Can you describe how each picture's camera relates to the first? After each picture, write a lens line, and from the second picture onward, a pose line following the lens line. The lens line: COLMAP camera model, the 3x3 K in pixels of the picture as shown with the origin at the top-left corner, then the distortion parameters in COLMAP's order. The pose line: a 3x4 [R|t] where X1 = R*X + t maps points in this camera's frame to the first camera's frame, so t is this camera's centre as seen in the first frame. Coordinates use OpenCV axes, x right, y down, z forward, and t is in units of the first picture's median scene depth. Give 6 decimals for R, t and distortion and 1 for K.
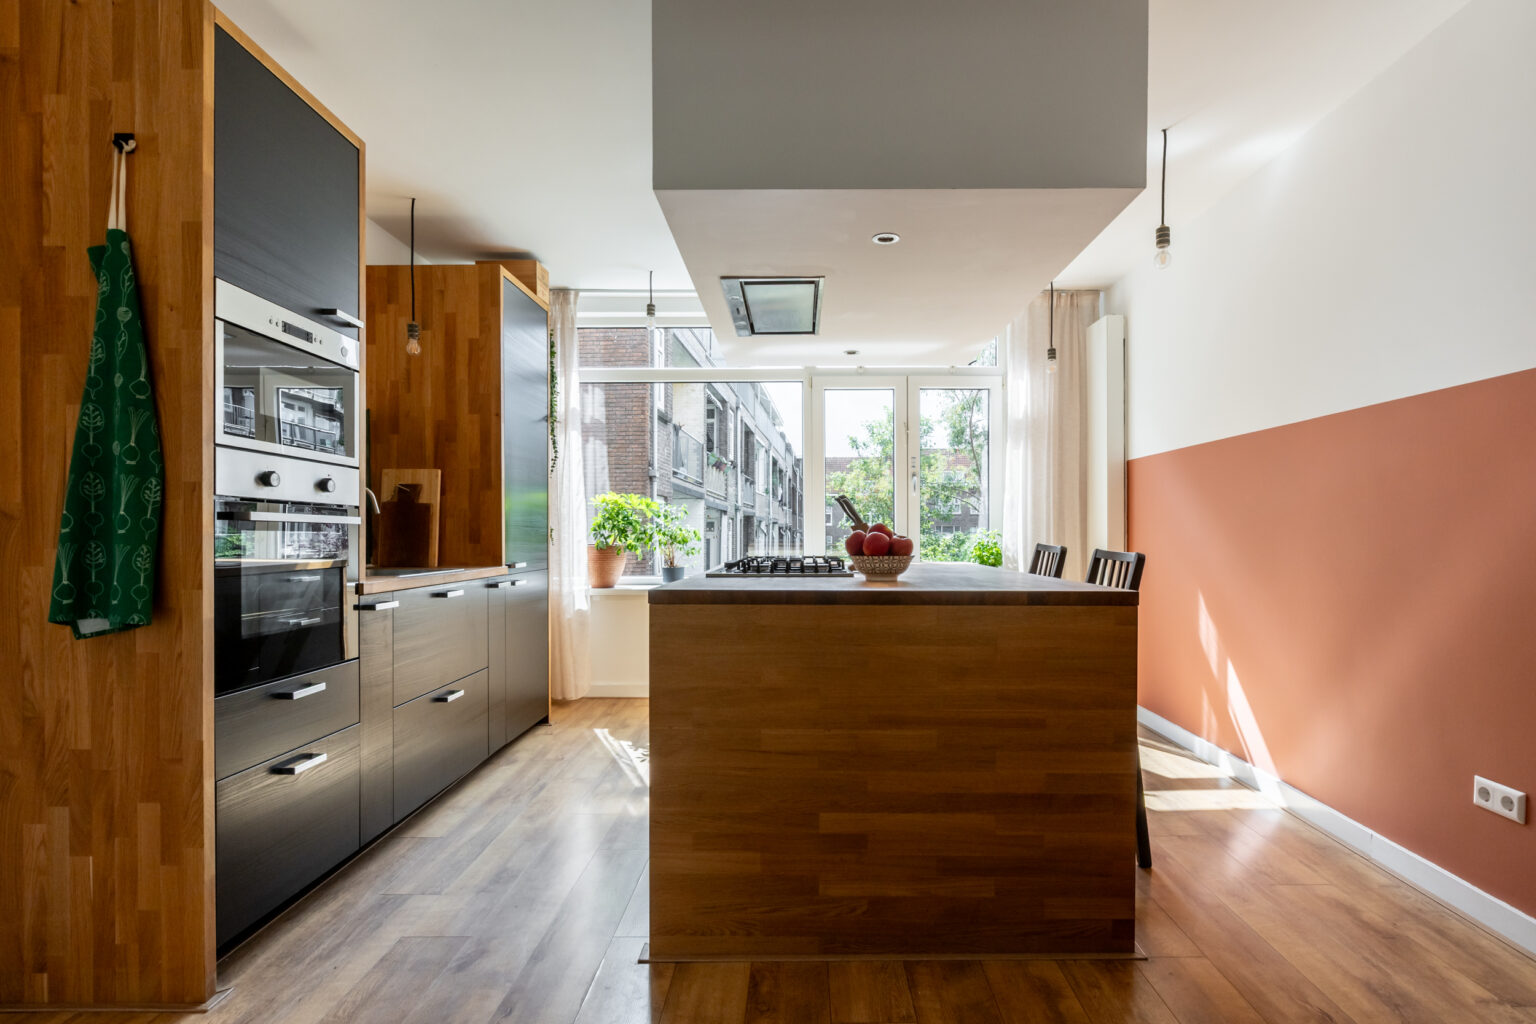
lens RADIAL K [[763.6, 0, 799.3], [0, 763.6, 535.3], [0, 0, 1]] dist [-0.000612, -0.000010]
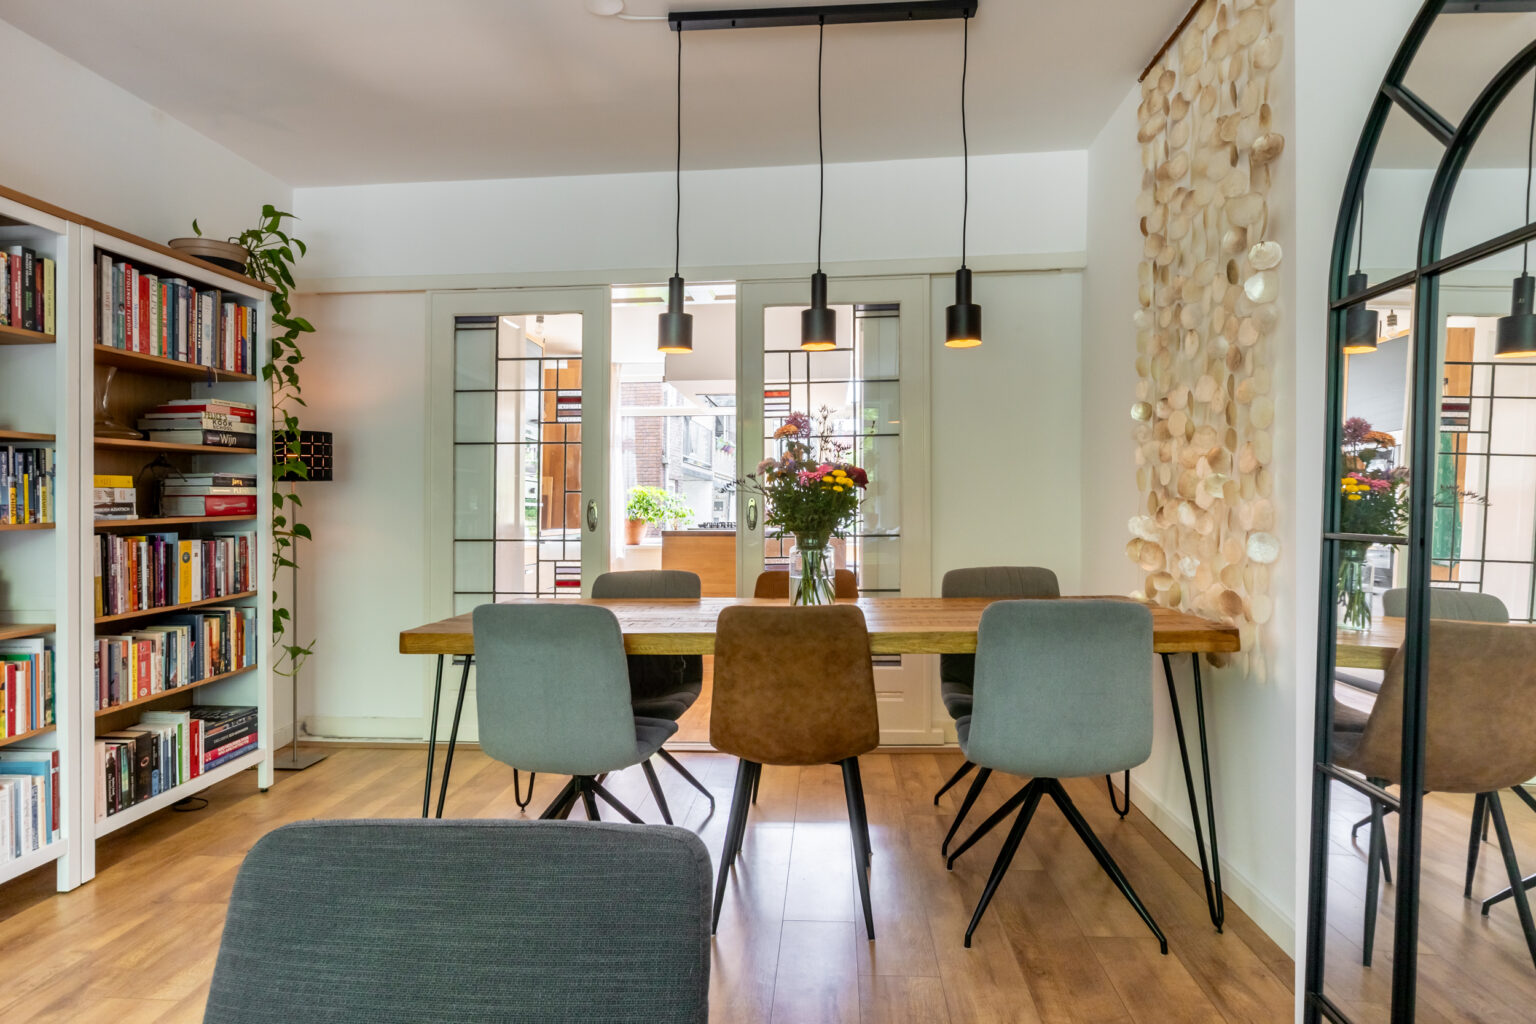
lens RADIAL K [[870.5, 0, 777.4], [0, 870.5, 506.3], [0, 0, 1]] dist [0.000624, 0.000207]
pose [[0.997883, -0.003898, -0.064923, 0.174295], [0.003339, 0.999956, -0.008716, 0.004368], [0.064954, 0.008480, 0.997852, -0.859821]]
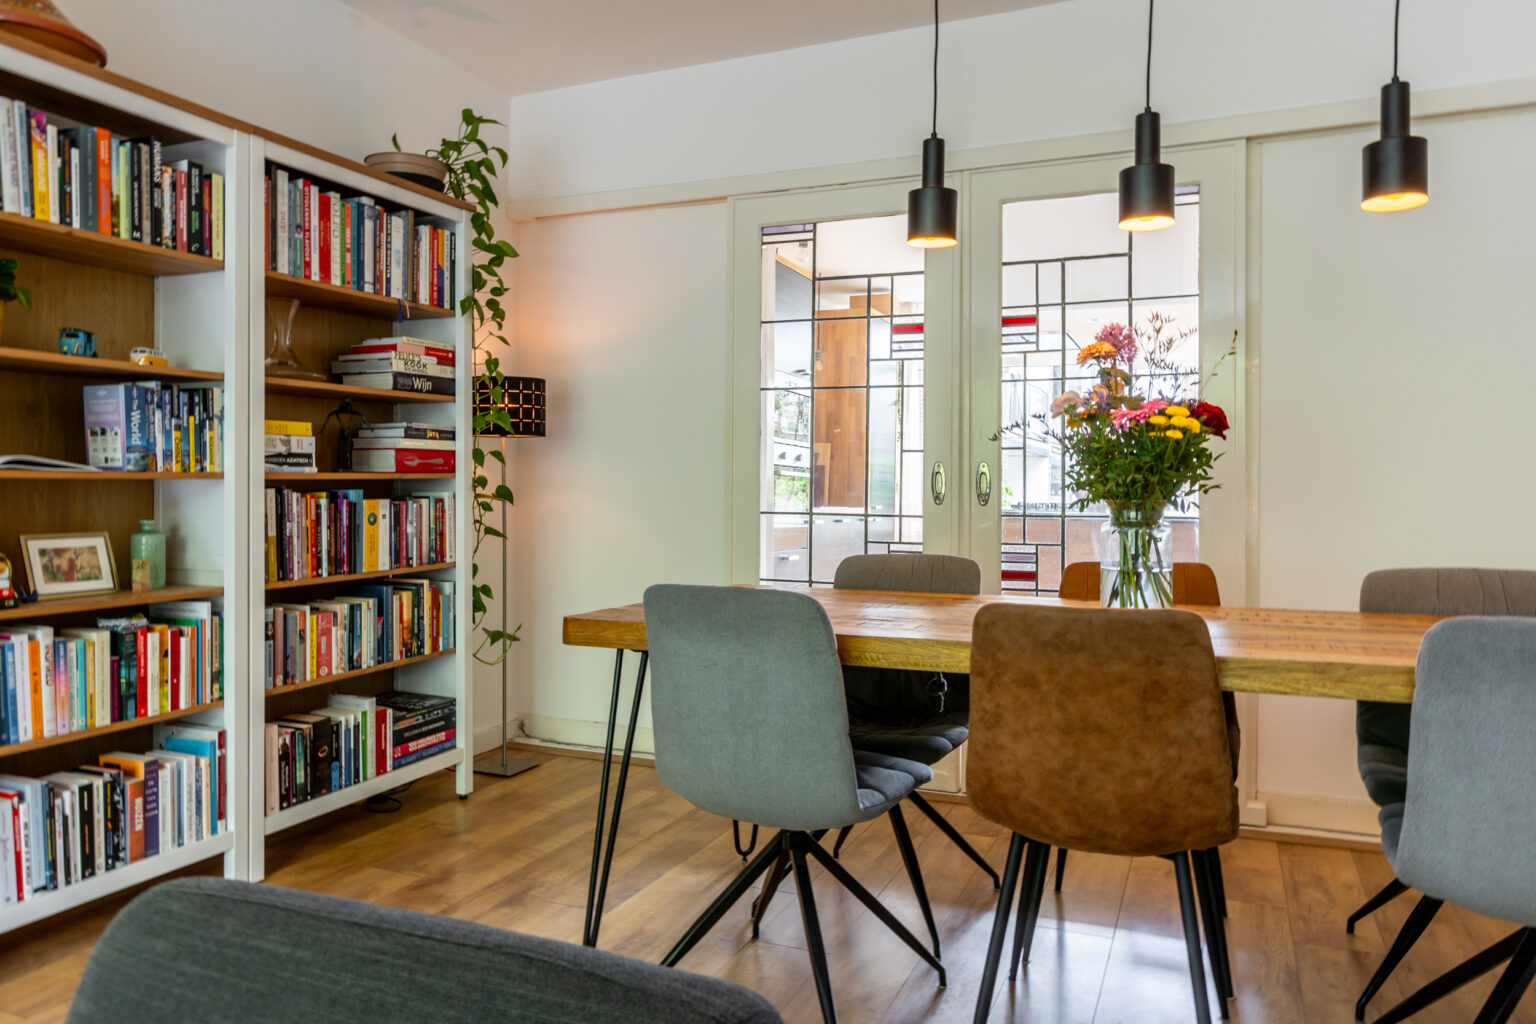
lens RADIAL K [[1072.3, 0, 756.8], [0, 1072.3, 466.7], [0, 0, 1]] dist [0.003881, -0.001888]
pose [[0.919602, 0.001533, -0.392848, 0.192928], [-0.012450, 0.999604, -0.025243, 0.015716], [0.392654, 0.028104, 0.919257, -0.782477]]
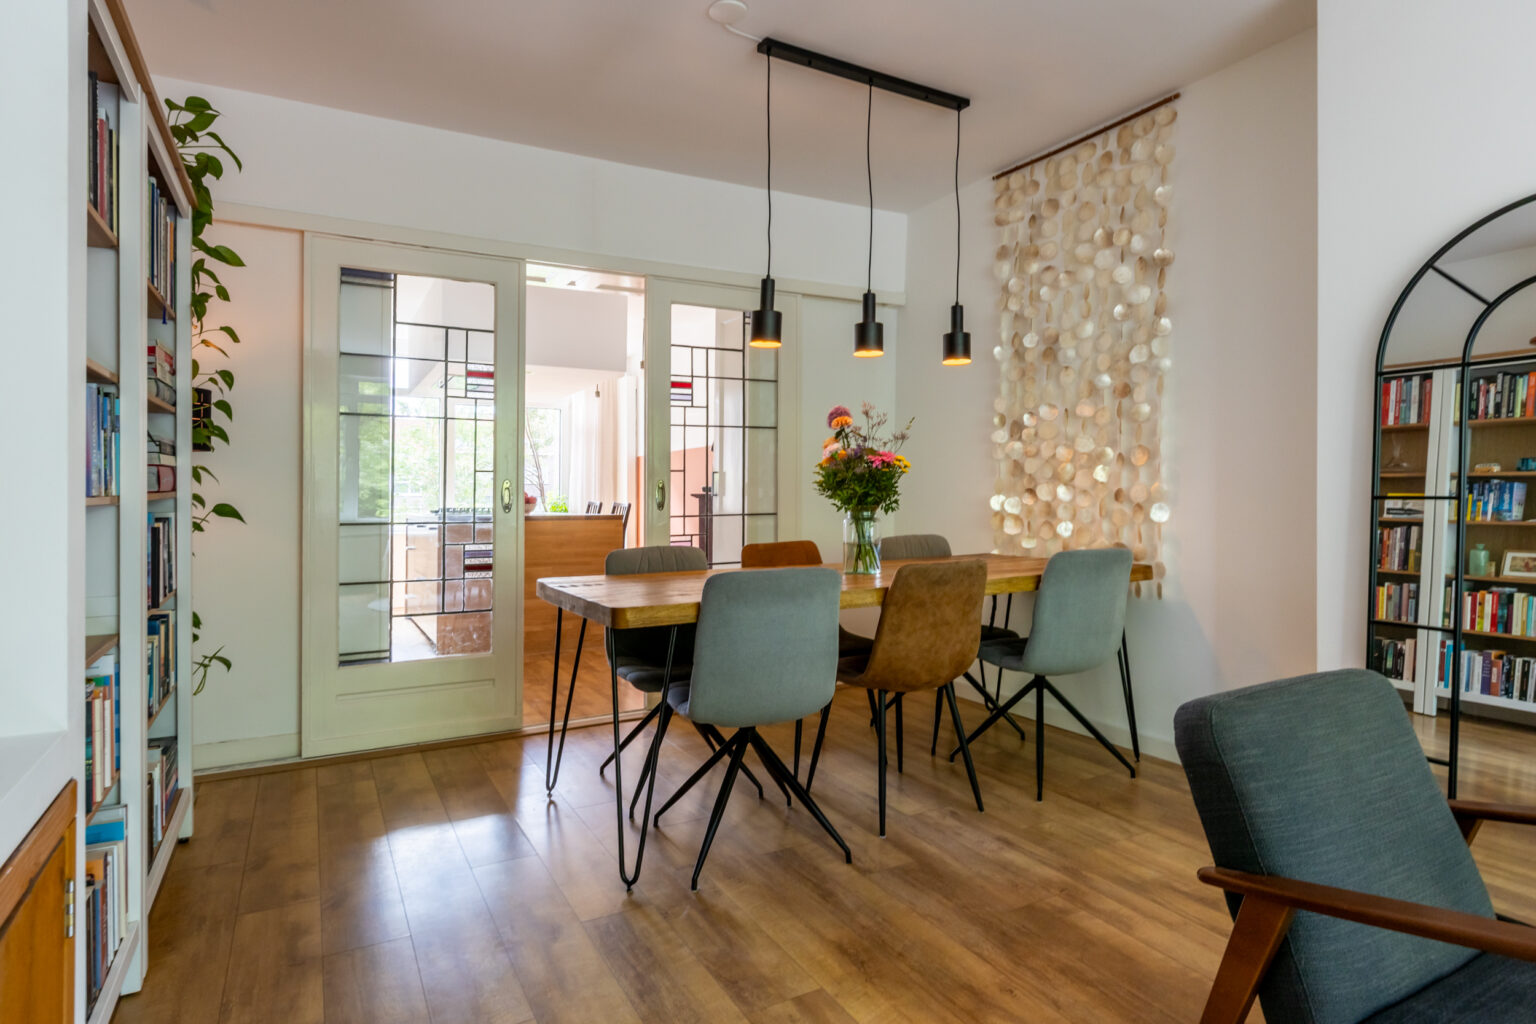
lens RADIAL K [[822.3, 0, 768.0], [0, 822.3, 512.0], [0, 0, 1]] dist [0.002020, 0.000532]
pose [[0.873859, -0.009329, 0.486089, -0.241058], [0.005601, 0.999943, 0.009123, 0.014869], [-0.486146, -0.005250, 0.873862, -0.820314]]
